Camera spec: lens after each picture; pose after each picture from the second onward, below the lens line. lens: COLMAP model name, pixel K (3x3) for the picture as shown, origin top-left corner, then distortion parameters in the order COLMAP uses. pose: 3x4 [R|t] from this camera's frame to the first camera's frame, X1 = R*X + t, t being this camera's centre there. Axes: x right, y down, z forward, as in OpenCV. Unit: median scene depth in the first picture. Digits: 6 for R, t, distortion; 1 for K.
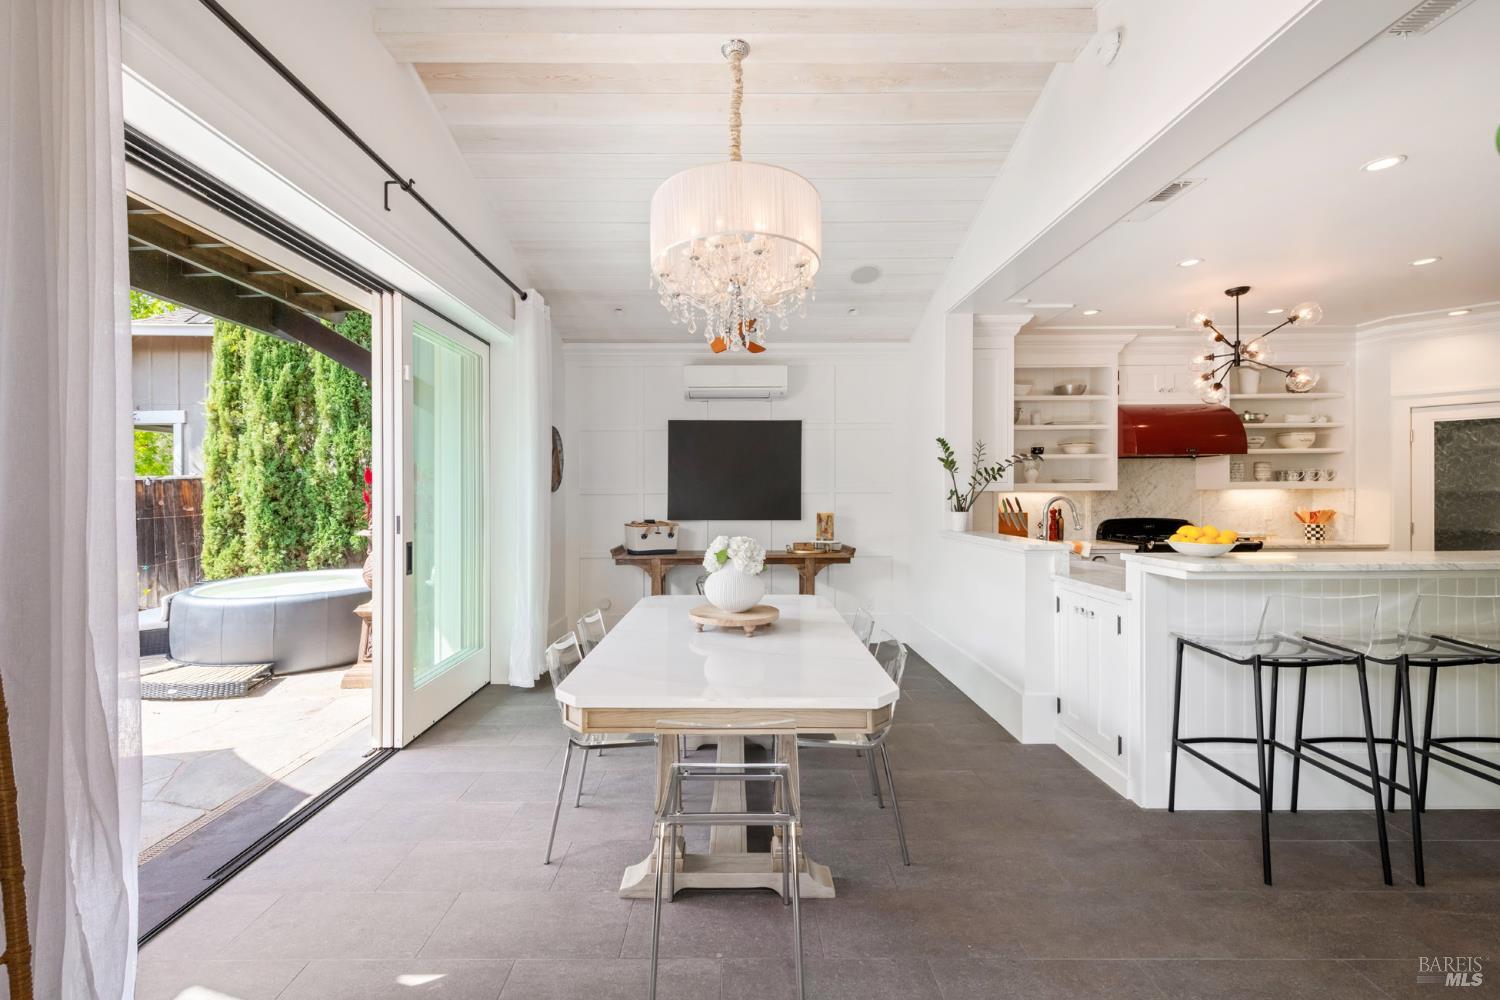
lens RADIAL K [[592.7, 0, 746.7], [0, 592.7, 496.9], [0, 0, 1]] dist [0.000205, -0.000071]
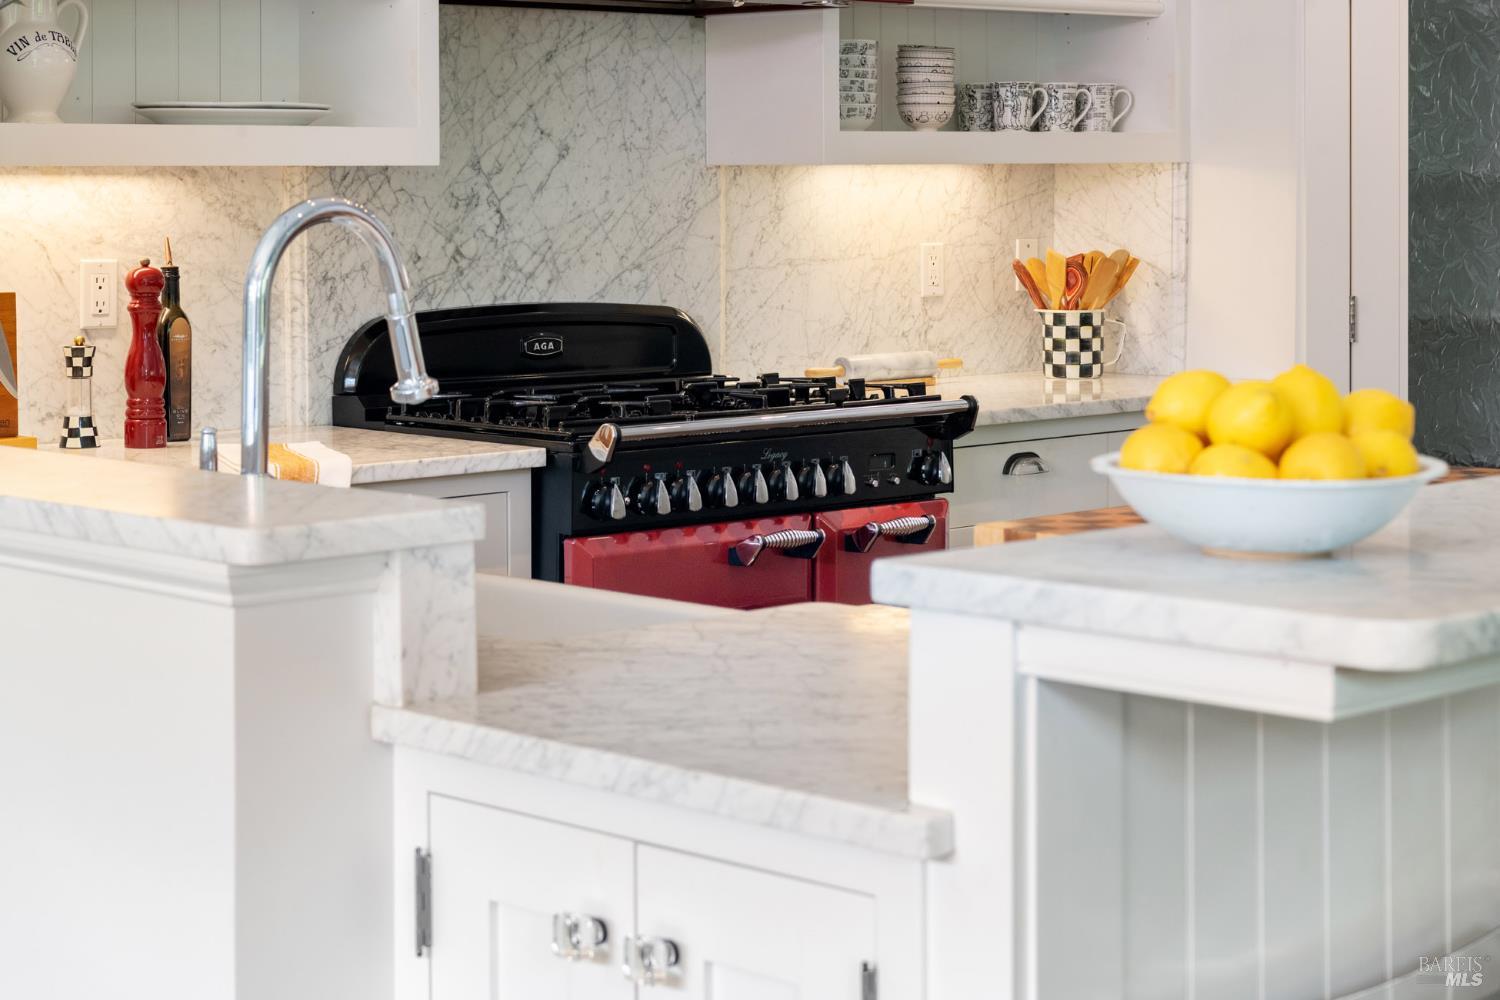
lens RADIAL K [[2938.2, 0, 750.0], [0, 2938.2, 499.4], [0, 0, 1]] dist [-0.001320, 0.000000]
pose [[0.728539, -0.072589, 0.681148, 0.038904], [0.003717, 0.994774, 0.102036, -0.000580], [-0.684995, -0.071805, 0.725001, 0.217156]]
